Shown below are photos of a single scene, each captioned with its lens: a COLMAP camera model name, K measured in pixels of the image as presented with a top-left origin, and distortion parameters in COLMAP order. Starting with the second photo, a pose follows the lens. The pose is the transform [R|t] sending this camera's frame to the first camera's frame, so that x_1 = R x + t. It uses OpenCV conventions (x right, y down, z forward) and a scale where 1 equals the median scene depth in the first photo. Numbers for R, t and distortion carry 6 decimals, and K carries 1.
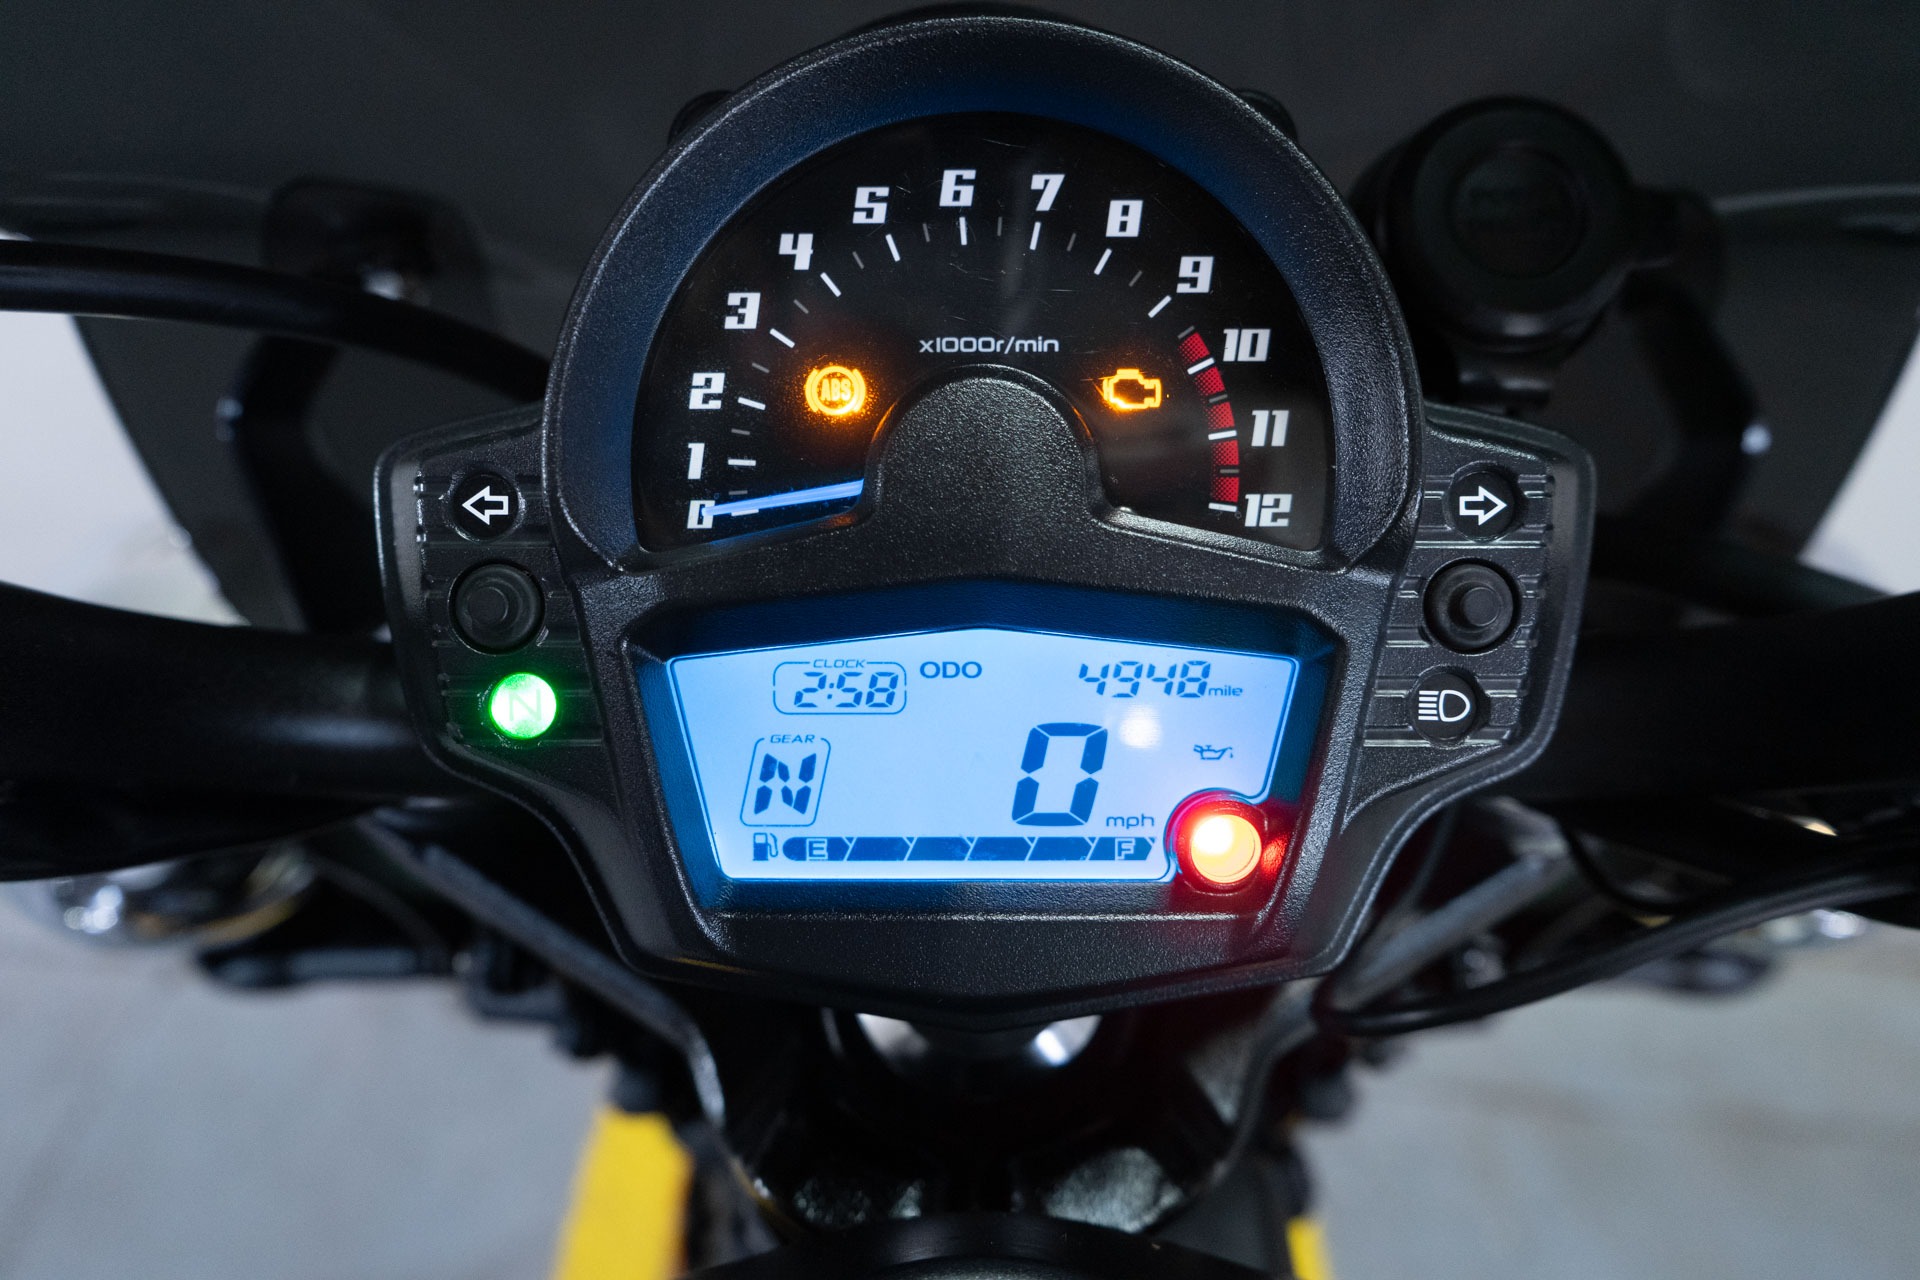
lens RADIAL K [[1585.3, 0, 964.3], [0, 1585.3, 640.8], [0, 0, 1]] dist [-0.012965, 0.023351]
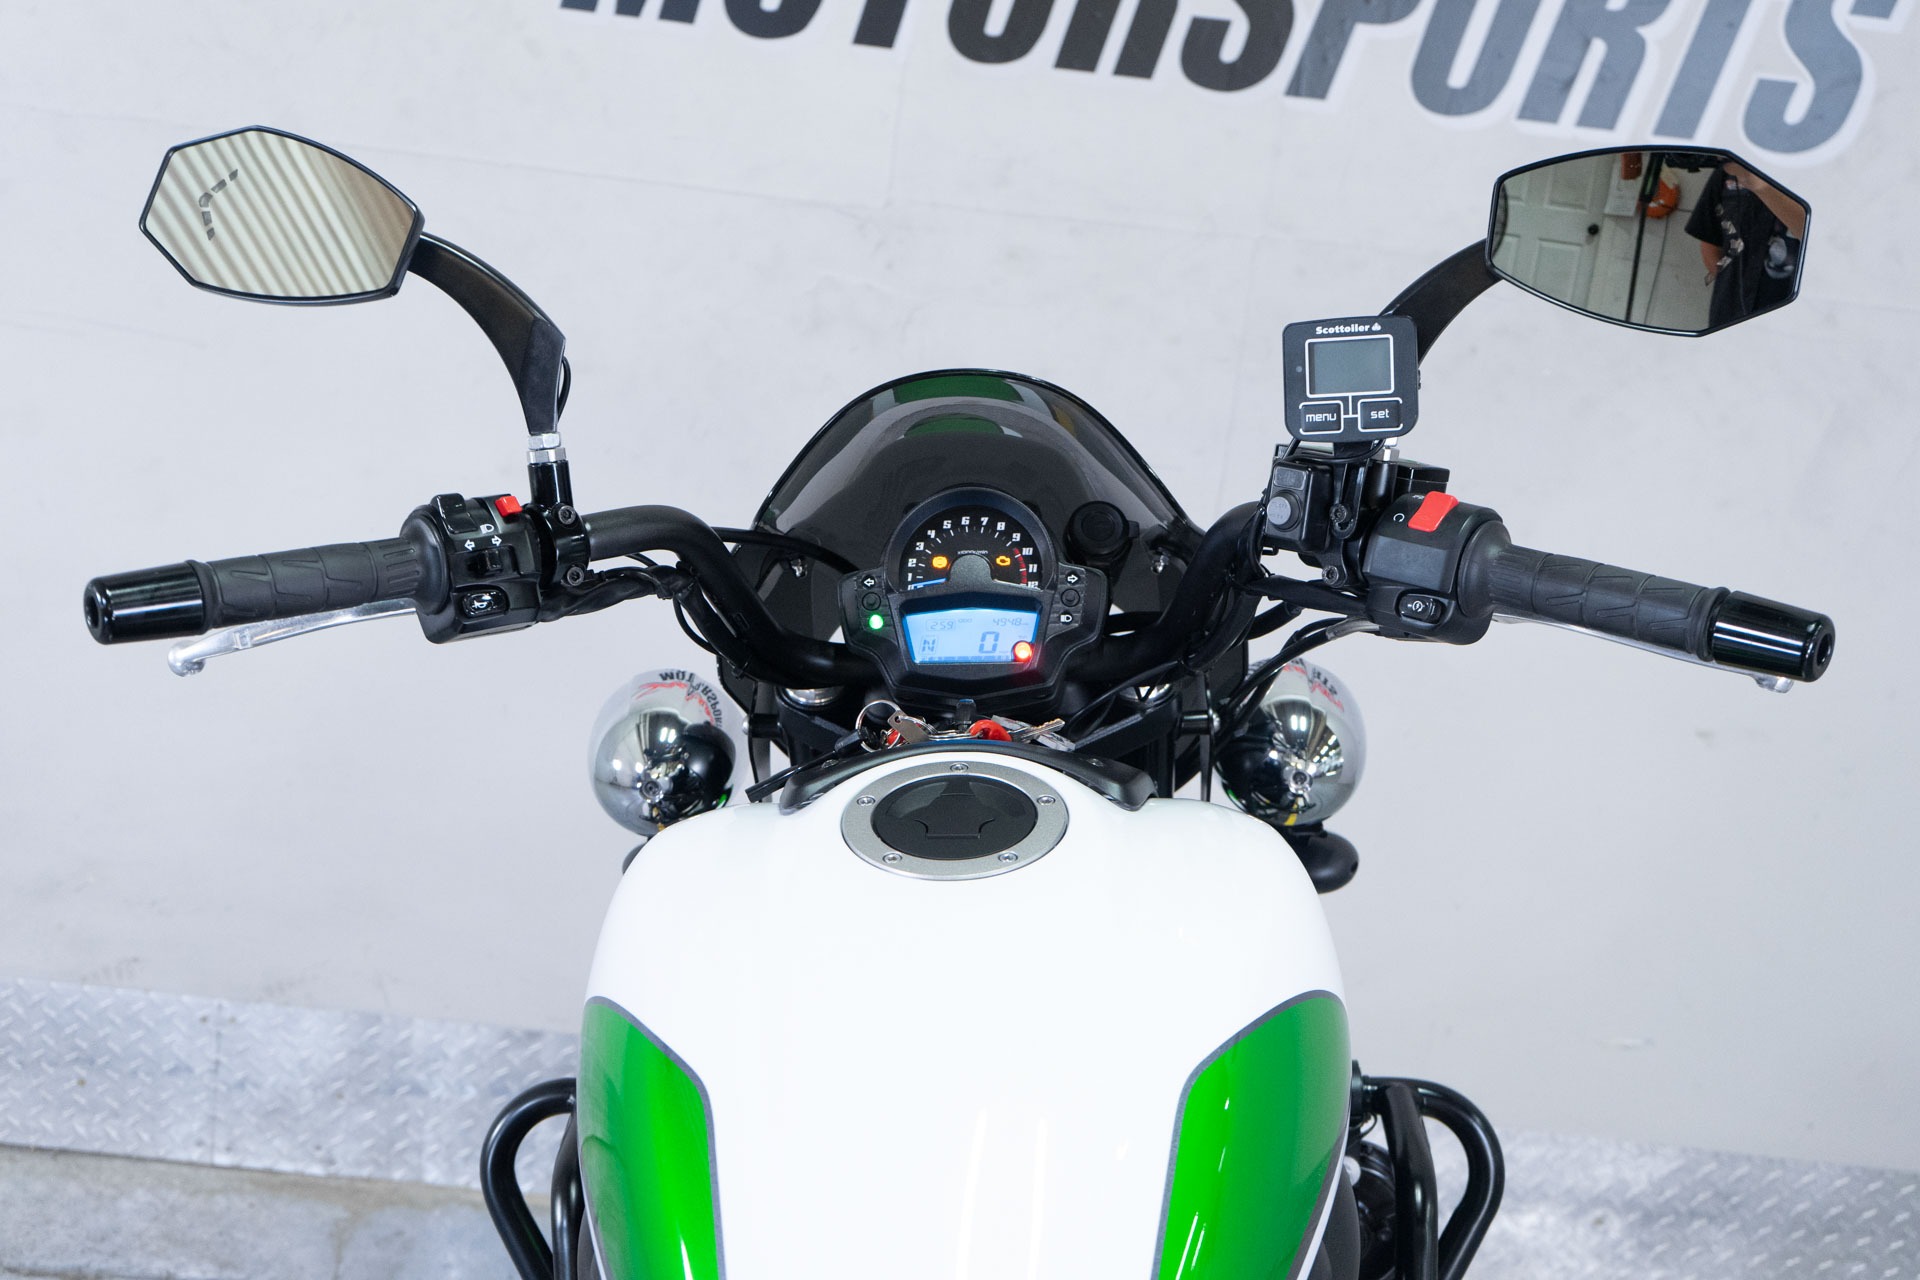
lens RADIAL K [[2476.2, 0, 971.1], [0, 2476.2, 644.6], [0, 0, 1]] dist [-0.066116, 0.000000]
pose [[0.999905, -0.010351, -0.009125, 0.075113], [0.007168, 0.954690, -0.297517, 2.253646], [0.011791, 0.297424, 0.954673, -5.911491]]
